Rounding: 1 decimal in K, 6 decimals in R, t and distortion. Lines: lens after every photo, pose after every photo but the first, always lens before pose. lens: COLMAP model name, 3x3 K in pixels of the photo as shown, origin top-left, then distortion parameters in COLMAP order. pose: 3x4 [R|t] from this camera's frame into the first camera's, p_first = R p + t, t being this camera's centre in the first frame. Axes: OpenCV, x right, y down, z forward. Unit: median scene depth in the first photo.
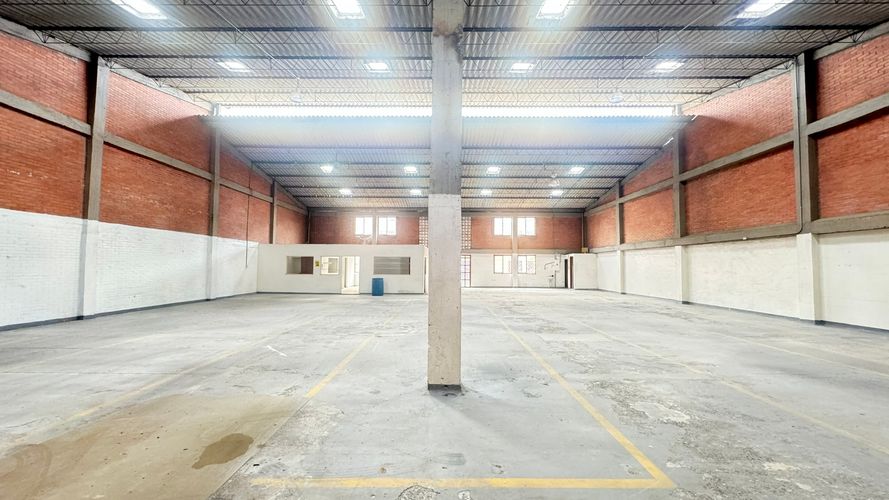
lens RADIAL K [[354.5, 0, 444.5], [0, 354.5, 250.0], [0, 0, 1]] dist [-0.000502, -0.000052]
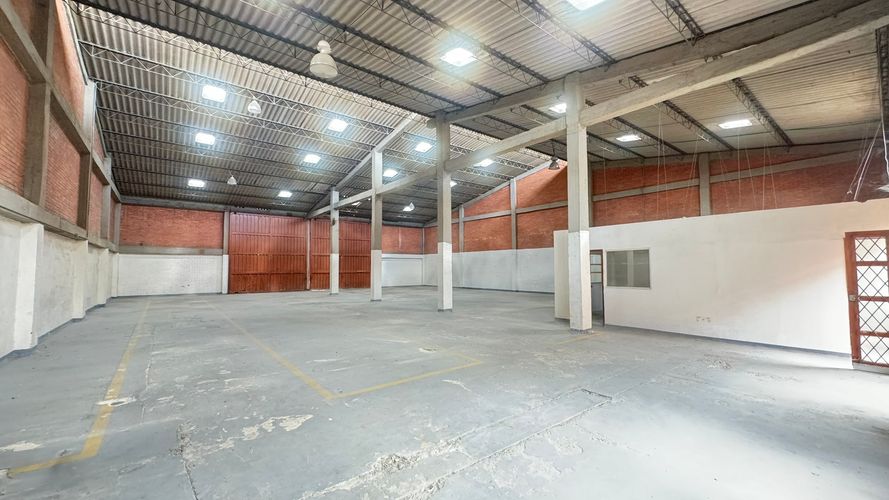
lens RADIAL K [[354.5, 0, 444.5], [0, 354.5, 250.0], [0, 0, 1]] dist [-0.000502, -0.000052]
pose [[-0.779437, -0.033601, -0.625579, 0.463035], [0.027997, 0.995695, -0.088362, 0.063956], [0.625855, -0.086387, -0.775140, 1.421159]]
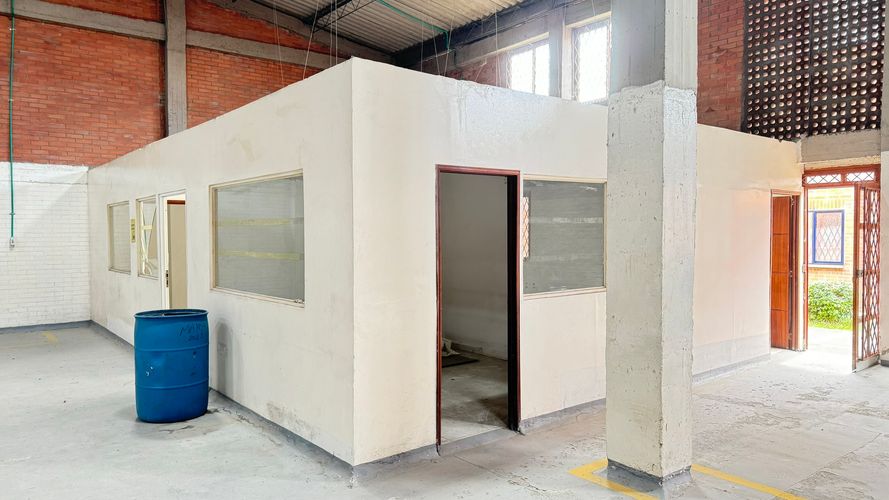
lens RADIAL K [[626.4, 0, 444.5], [0, 626.4, 250.0], [0, 0, 1]] dist [0.076358, -0.092001]
pose [[0.631034, 0.013563, -0.775636, 0.136006], [0.043792, 0.997630, 0.053073, 0.040723], [0.774518, -0.067458, 0.628945, 0.950201]]
